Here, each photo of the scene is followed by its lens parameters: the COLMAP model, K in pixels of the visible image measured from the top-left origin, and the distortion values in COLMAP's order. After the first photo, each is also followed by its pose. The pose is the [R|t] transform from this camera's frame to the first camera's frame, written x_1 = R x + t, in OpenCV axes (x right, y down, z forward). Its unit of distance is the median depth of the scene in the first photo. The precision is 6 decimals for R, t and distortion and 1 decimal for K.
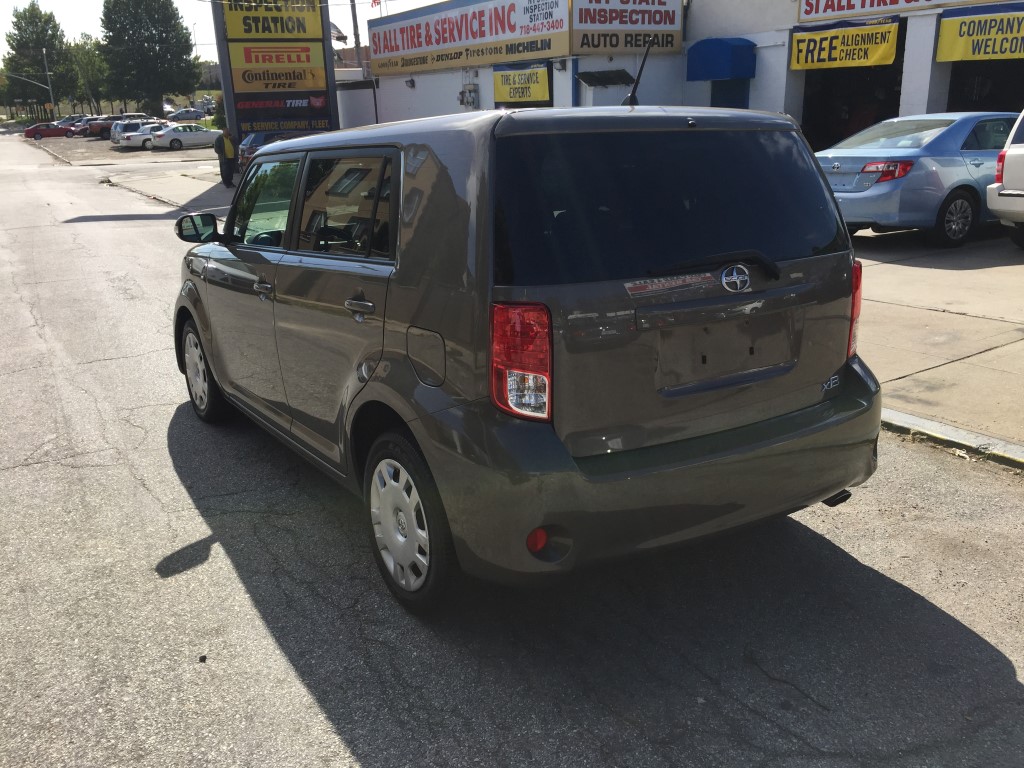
lens RADIAL K [[857.6, 0, 511.6], [0, 857.6, 390.9], [0, 0, 1]] dist [0.030476, -0.055717]
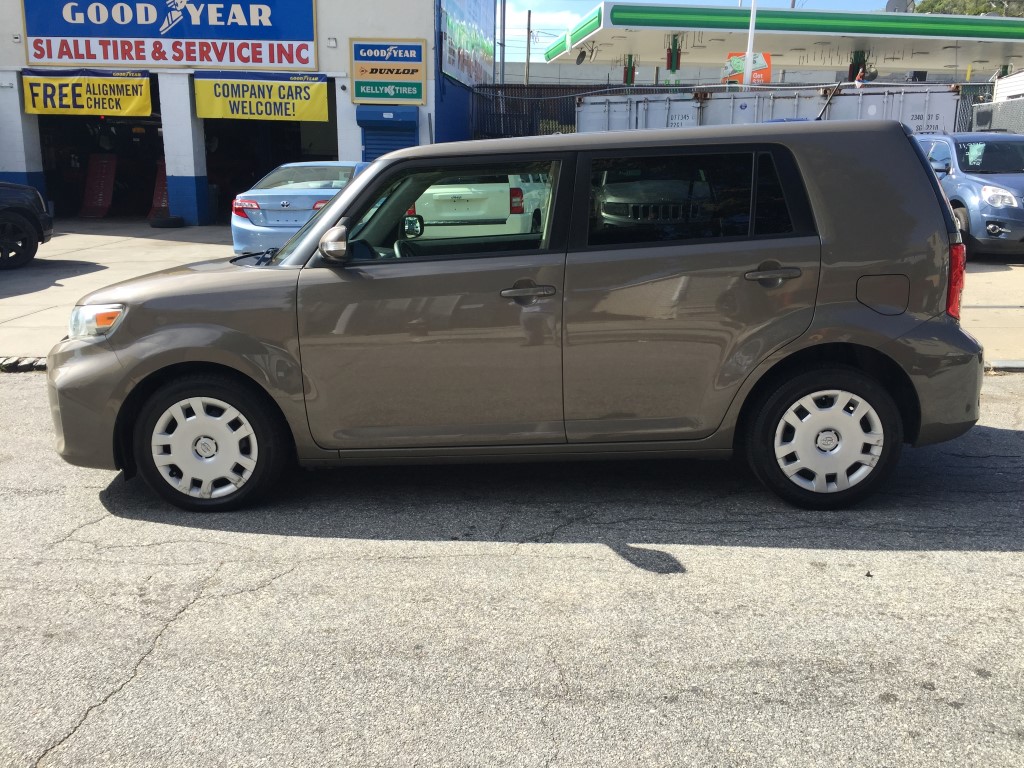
lens RADIAL K [[857.6, 0, 510.7], [0, 857.6, 379.8], [0, 0, 1]] dist [0.030476, -0.055717]
pose [[0.613816, -0.158912, 0.773289, -0.141004], [0.210049, 0.977097, 0.034063, -0.010594], [-0.760992, 0.141520, 0.633138, 0.049091]]
